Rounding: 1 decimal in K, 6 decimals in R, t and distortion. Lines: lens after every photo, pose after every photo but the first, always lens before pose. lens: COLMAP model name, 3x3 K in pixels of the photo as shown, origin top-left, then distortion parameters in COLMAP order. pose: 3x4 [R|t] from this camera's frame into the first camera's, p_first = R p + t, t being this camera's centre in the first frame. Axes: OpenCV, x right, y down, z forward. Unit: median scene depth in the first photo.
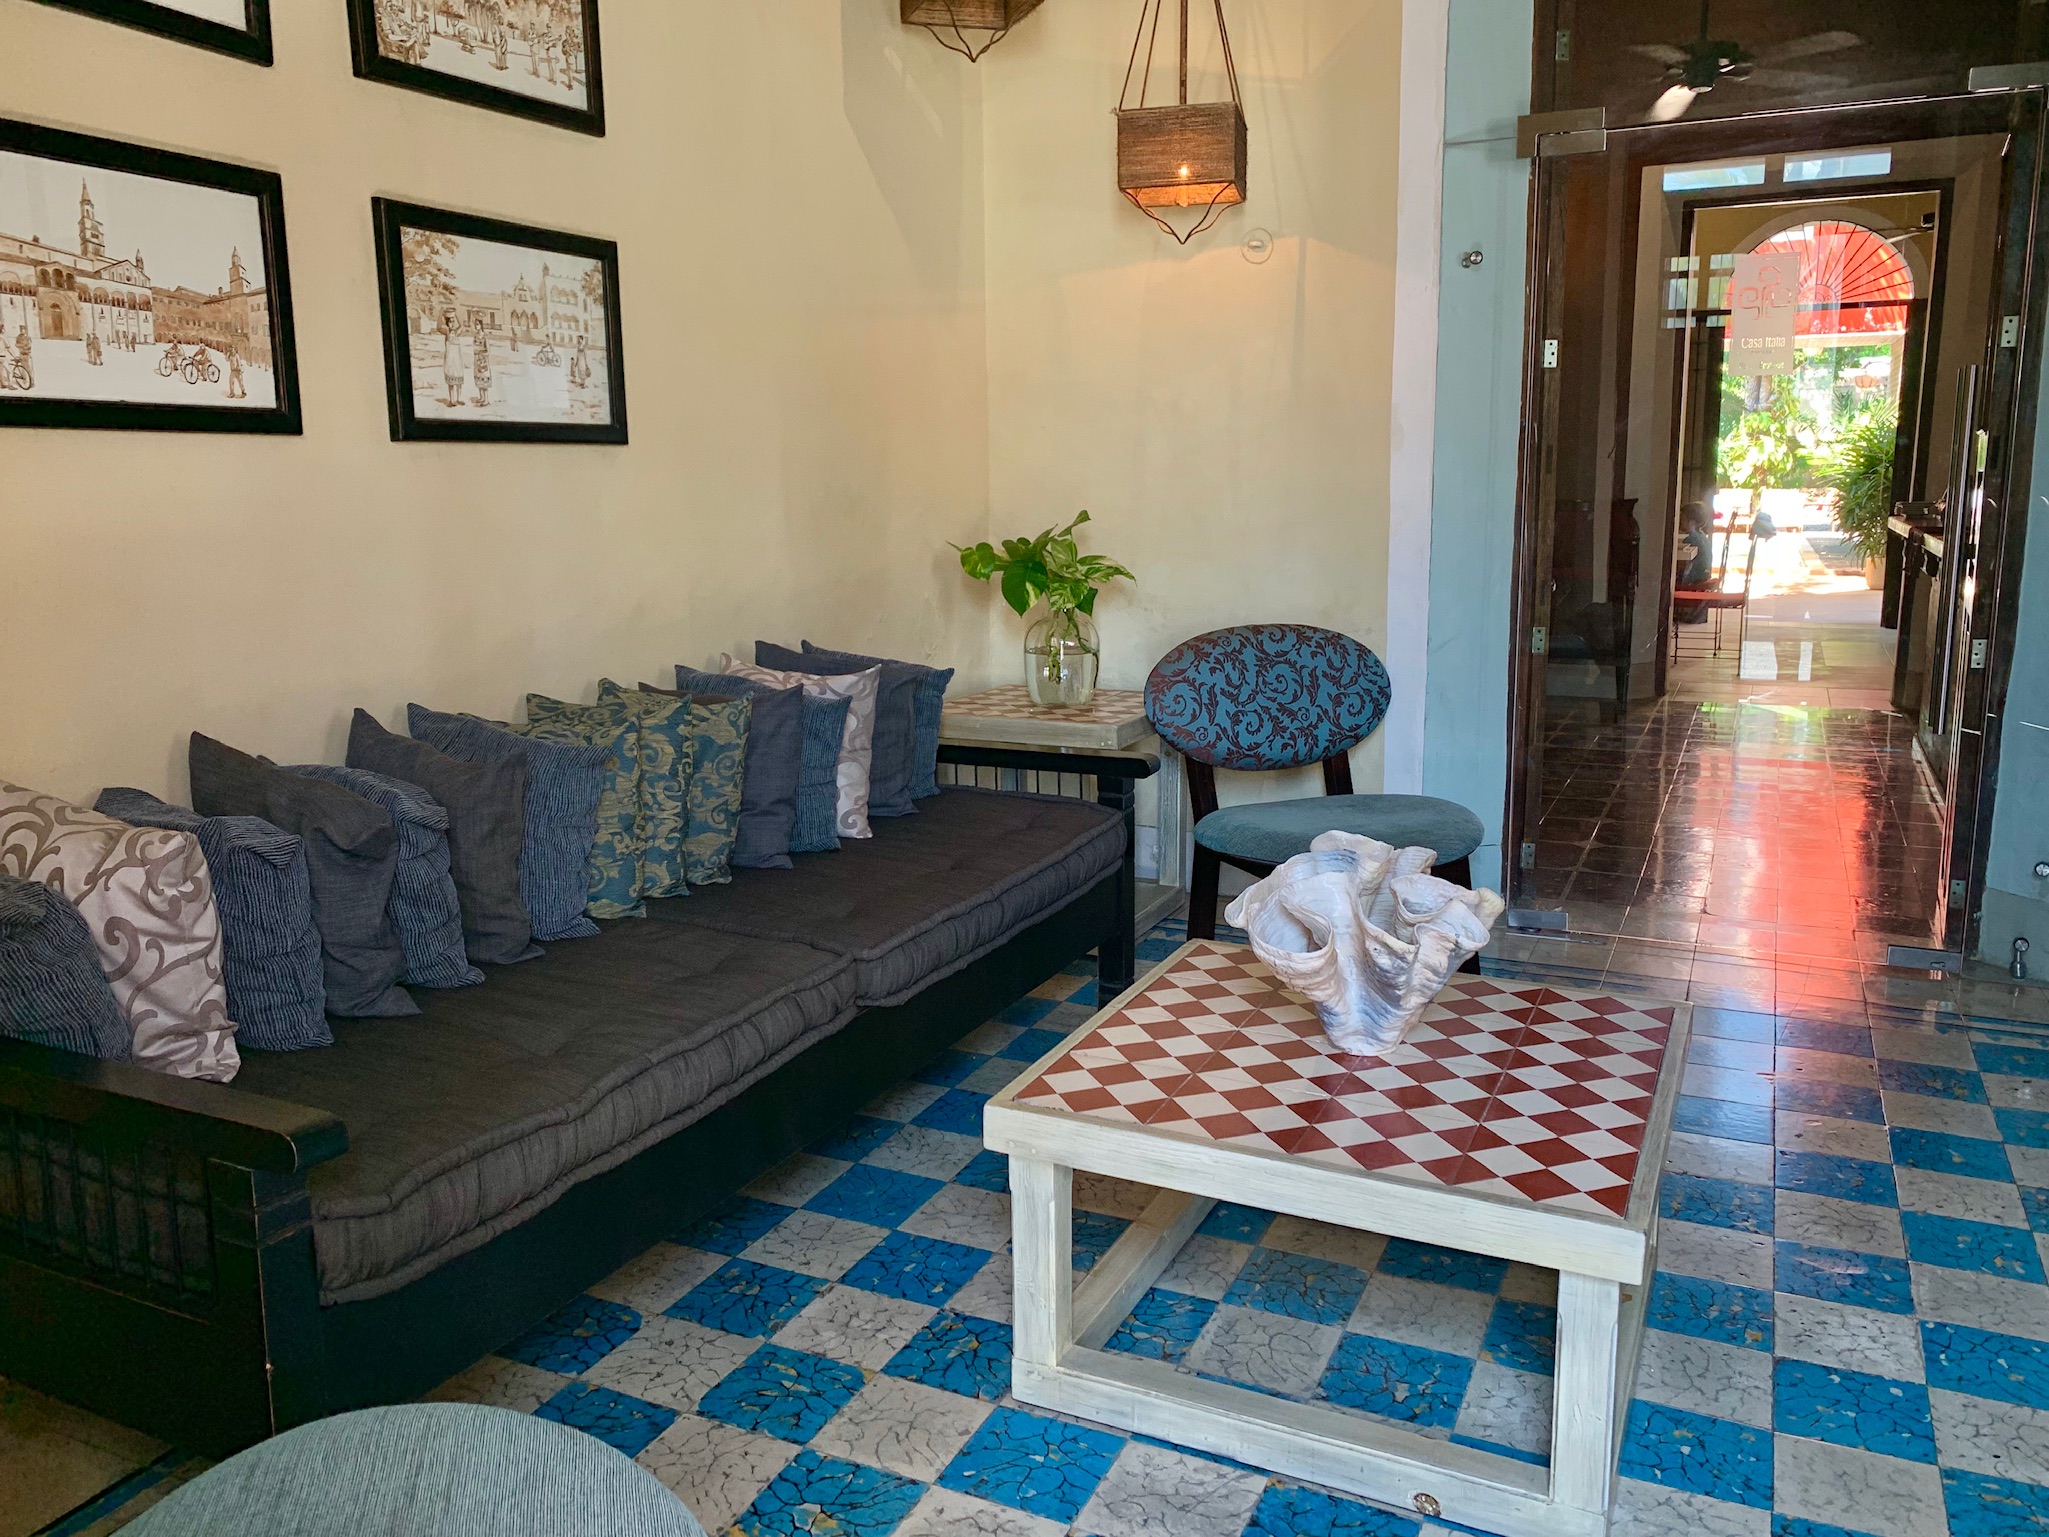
lens RADIAL K [[1617.2, 0, 964.2], [0, 1617.2, 813.8], [0, 0, 1]] dist [0.037025, -0.044001]
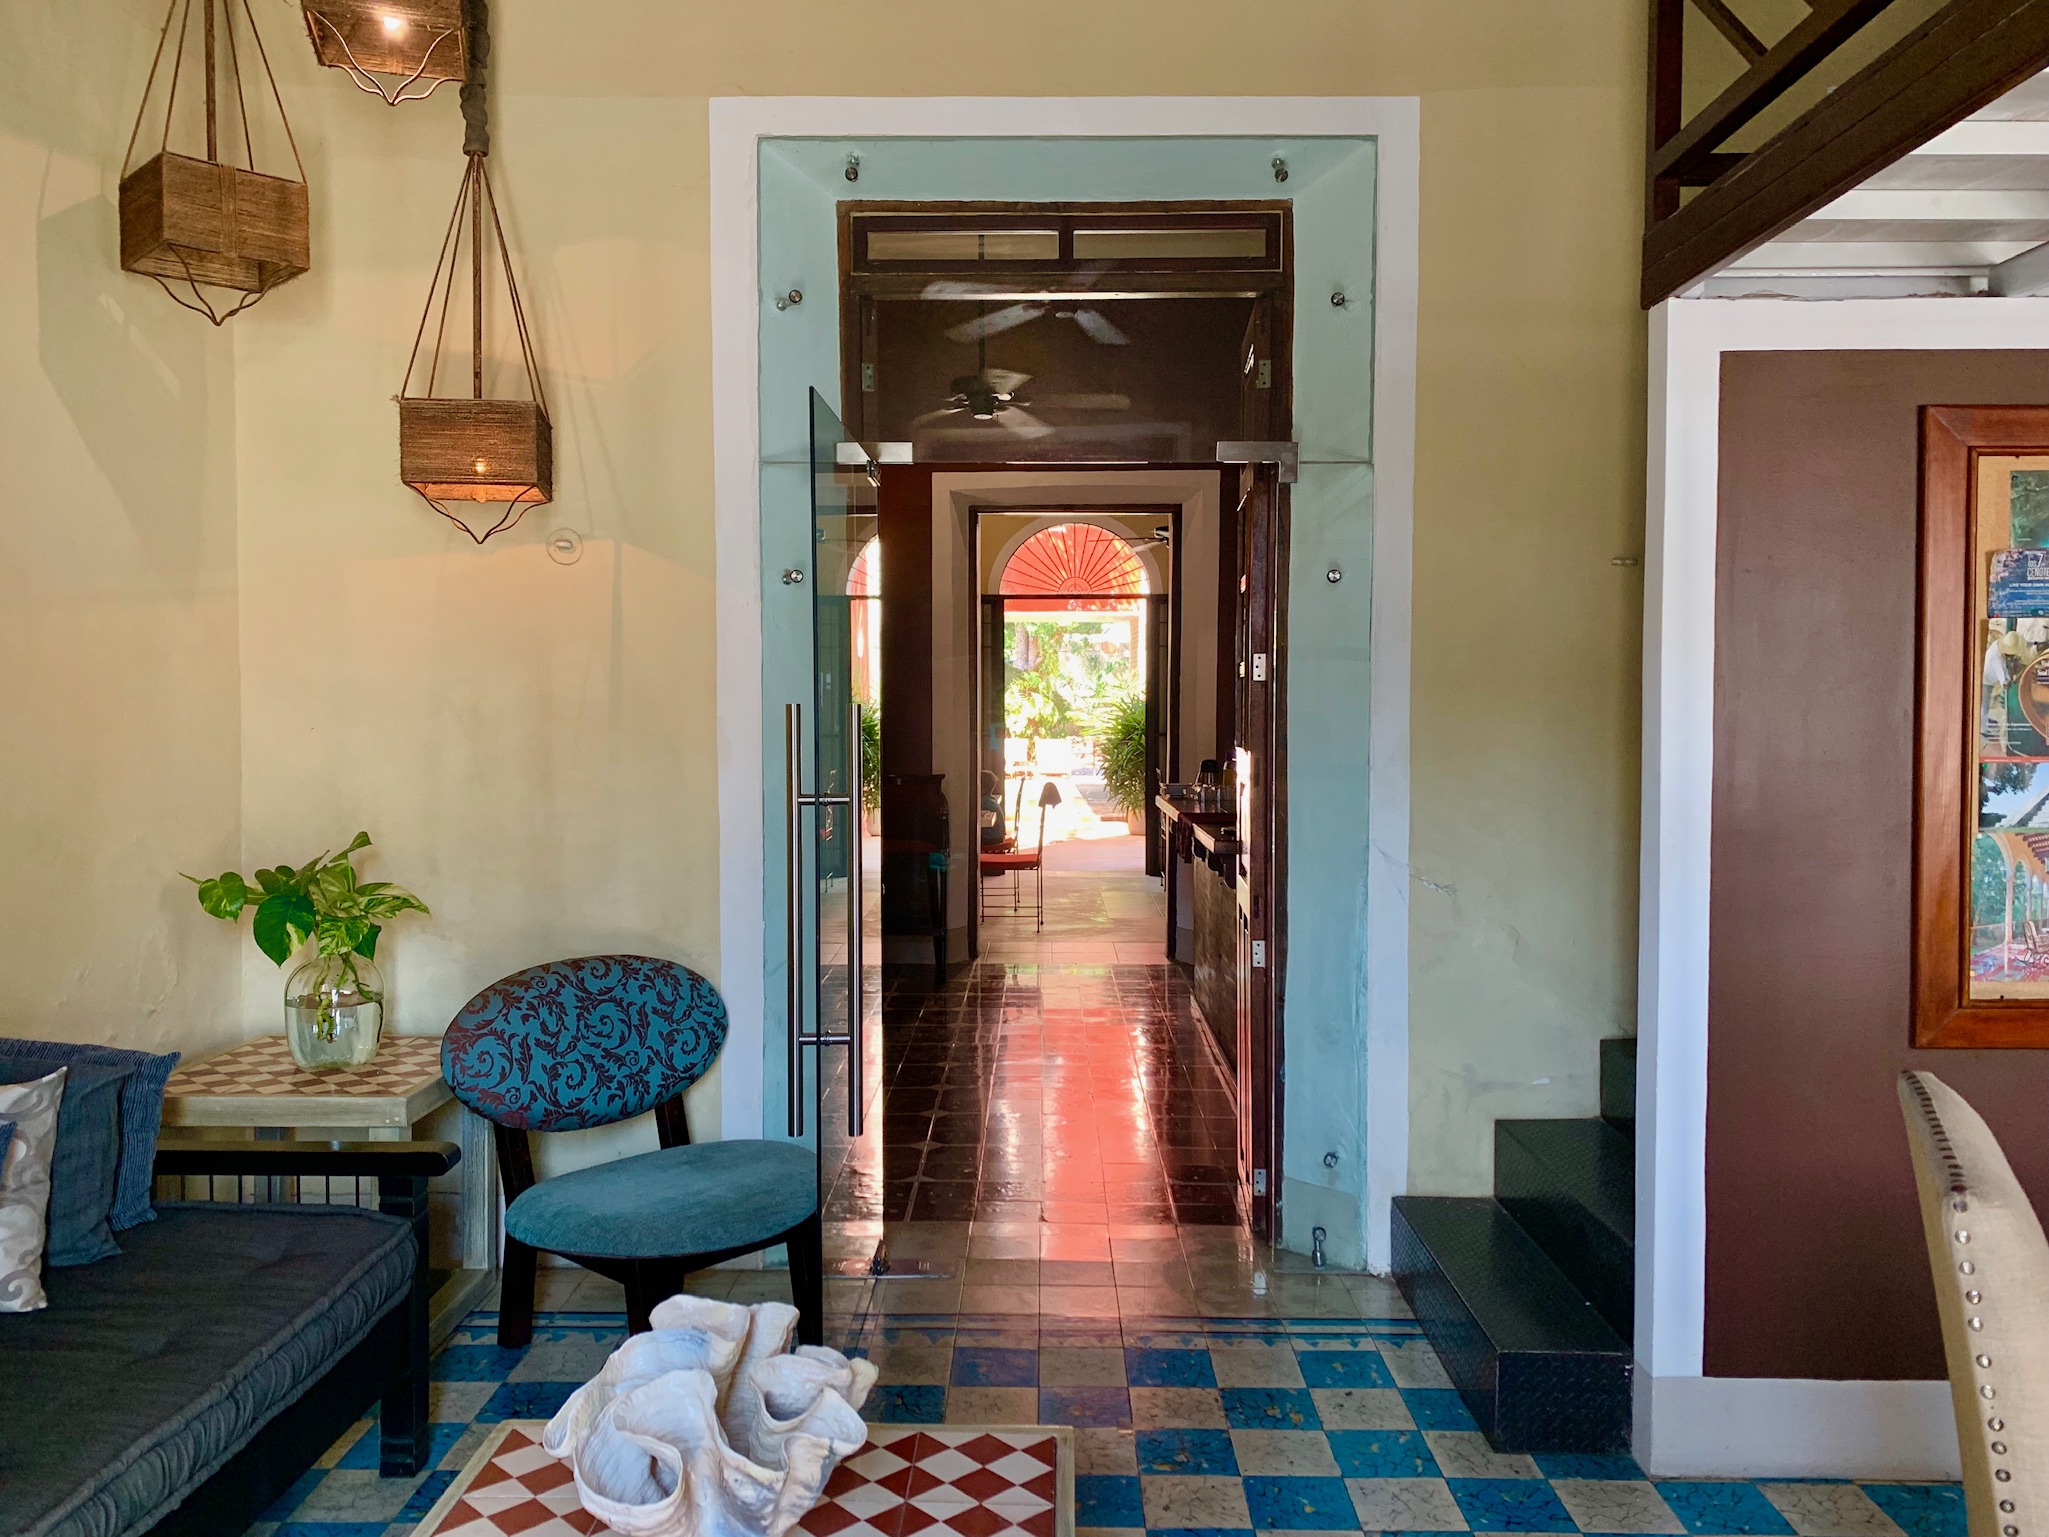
lens RADIAL K [[1617.2, 0, 1013.9], [0, 1617.2, 758.8], [0, 0, 1]] dist [0.037025, -0.044001]
pose [[0.904079, 0.008646, 0.427279, 0.017978], [0.062558, 0.986348, -0.152326, -0.075272], [-0.422763, 0.164445, 0.891196, 0.095295]]
